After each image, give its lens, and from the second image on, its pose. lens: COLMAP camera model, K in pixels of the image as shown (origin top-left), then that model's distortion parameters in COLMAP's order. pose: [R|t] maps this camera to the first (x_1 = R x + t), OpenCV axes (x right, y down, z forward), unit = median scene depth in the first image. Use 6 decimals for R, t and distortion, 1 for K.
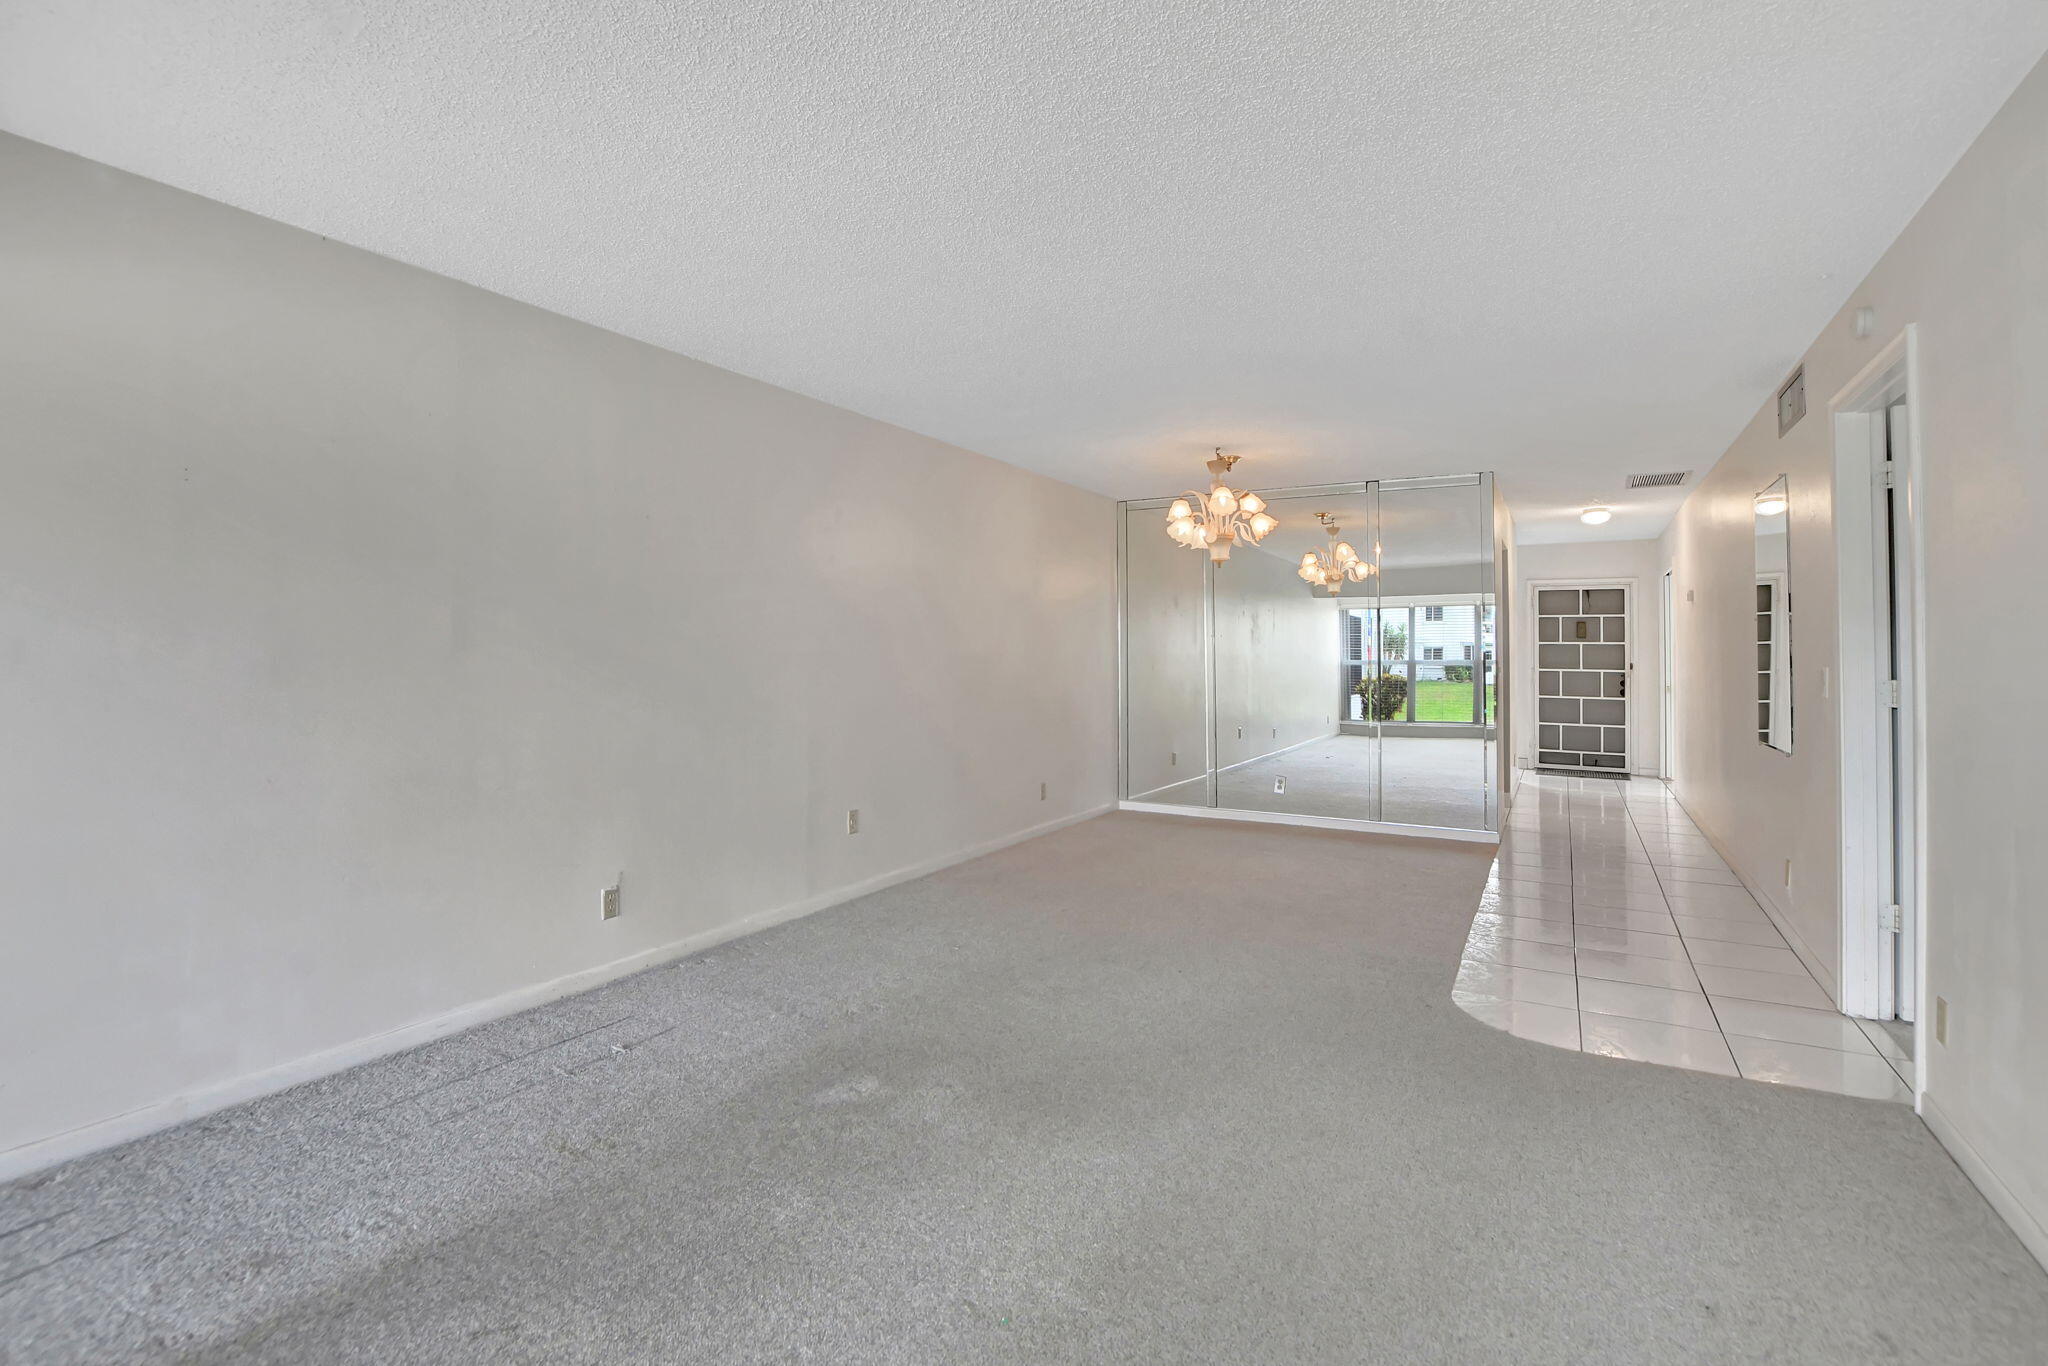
lens RADIAL K [[943.6, 0, 1018.8], [0, 943.6, 643.9], [0, 0, 1]] dist [-0.012826, -0.001883]
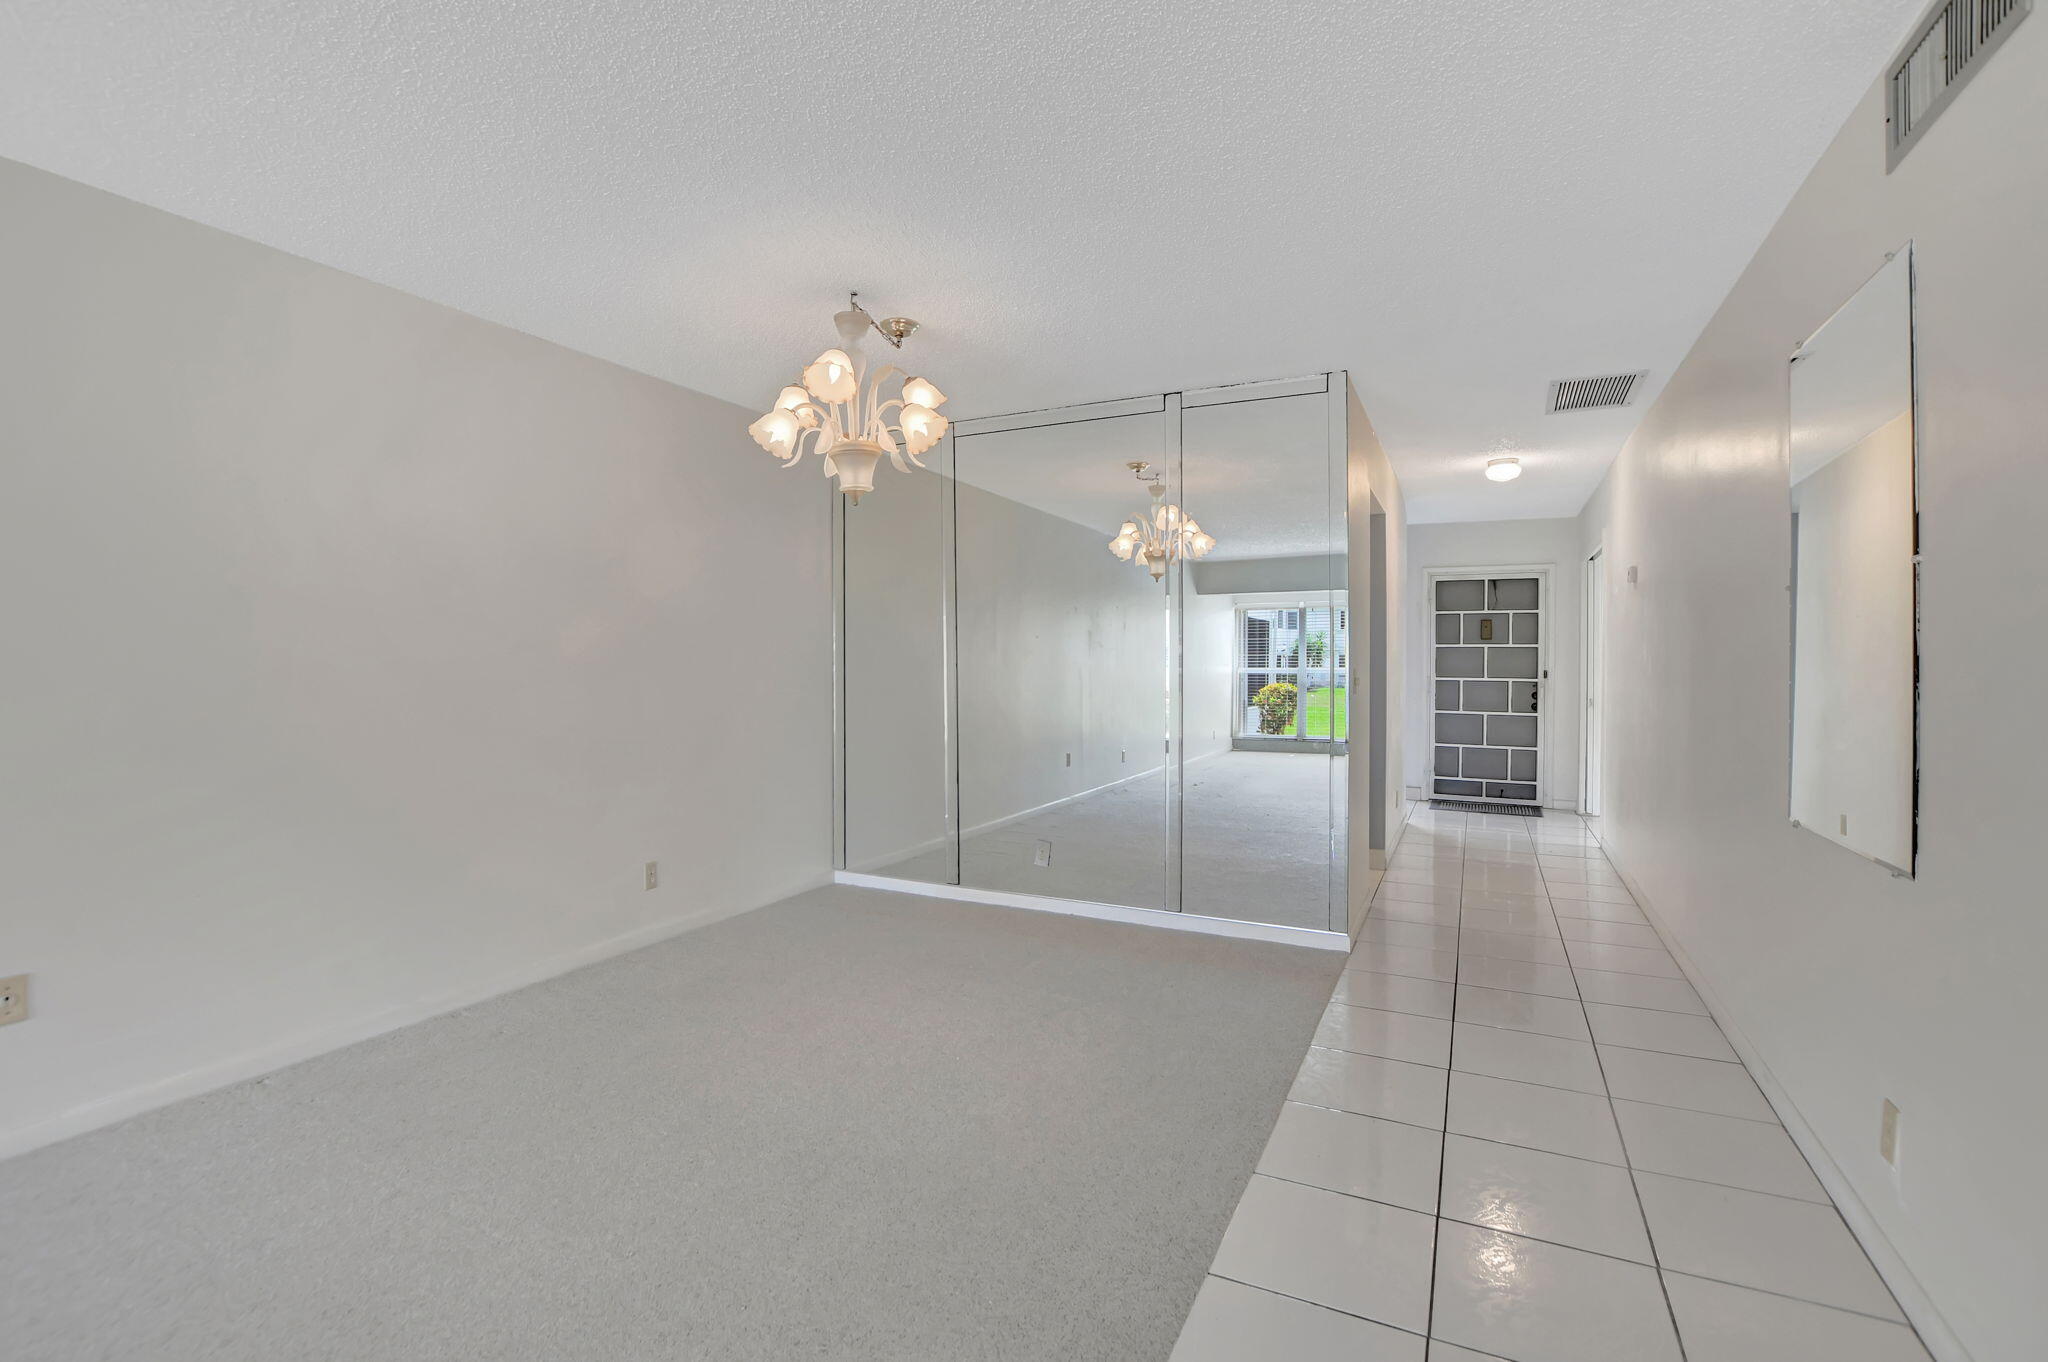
lens RADIAL K [[943.6, 0, 1018.2], [0, 943.6, 675.4], [0, 0, 1]] dist [-0.012826, -0.001883]
pose [[0.997503, -0.001195, 0.070617, 0.144528], [-0.000709, 0.999637, 0.026923, 0.003391], [-0.070624, -0.026906, 0.997140, 0.228161]]
